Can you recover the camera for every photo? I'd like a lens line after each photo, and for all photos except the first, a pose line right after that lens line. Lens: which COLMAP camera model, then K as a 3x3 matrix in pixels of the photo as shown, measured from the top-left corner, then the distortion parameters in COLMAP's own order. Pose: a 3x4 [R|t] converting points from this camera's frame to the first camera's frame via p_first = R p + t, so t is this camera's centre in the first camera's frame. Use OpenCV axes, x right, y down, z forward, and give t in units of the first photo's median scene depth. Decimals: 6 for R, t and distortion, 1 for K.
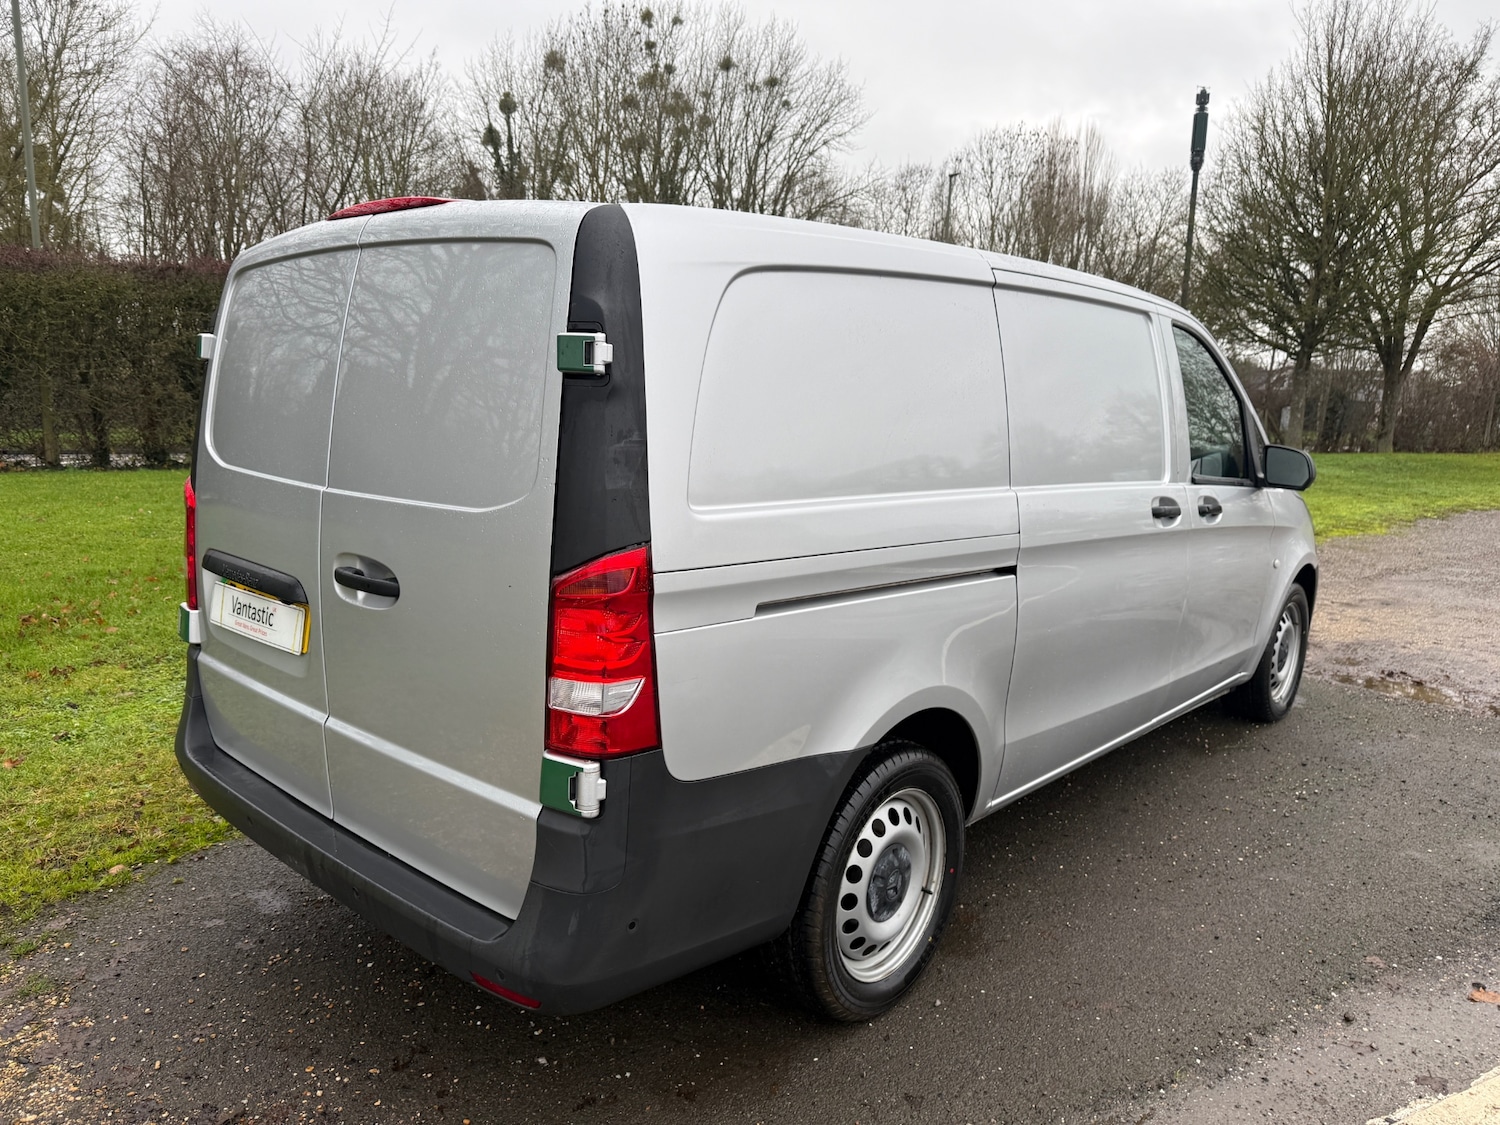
lens RADIAL K [[1092.9, 0, 768.4], [0, 1092.9, 561.3], [0, 0, 1]] dist [0.005362, -0.009399]
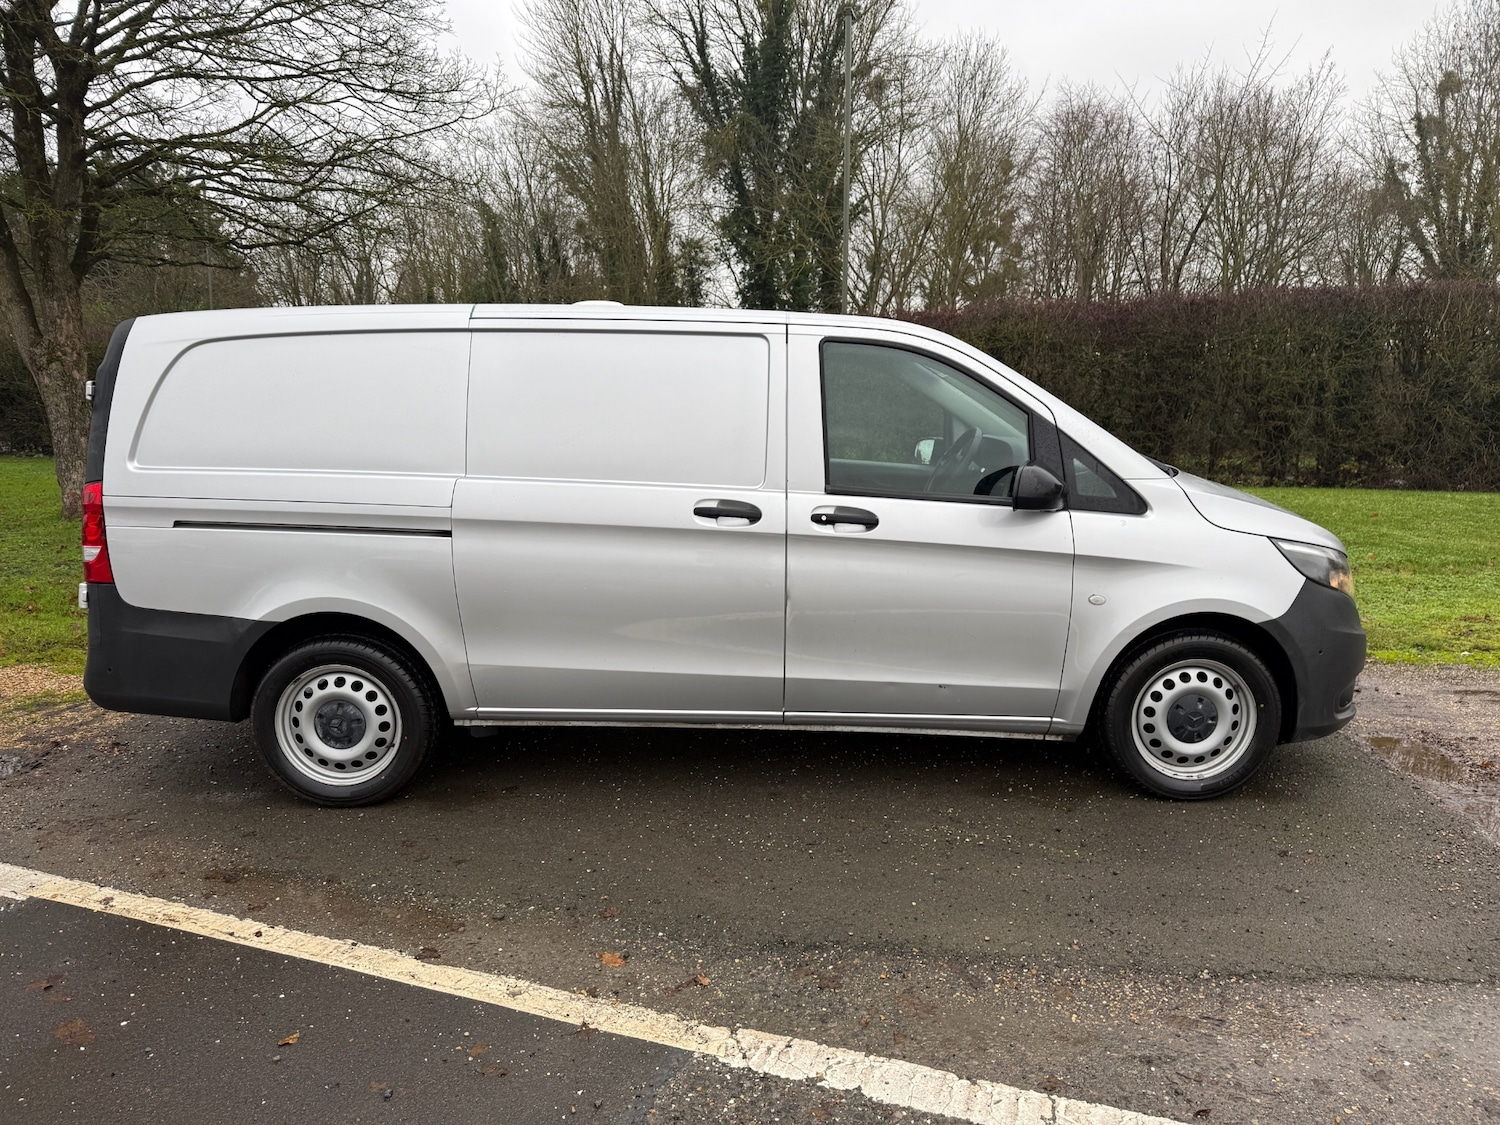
lens RADIAL K [[1092.9, 0, 768.4], [0, 1092.9, 561.3], [0, 0, 1]] dist [0.005362, -0.009399]
pose [[0.670179, 0.093035, -0.736345, 0.740470], [-0.105769, 0.993958, 0.029319, -0.019815], [0.734624, 0.058234, 0.675971, 0.178235]]
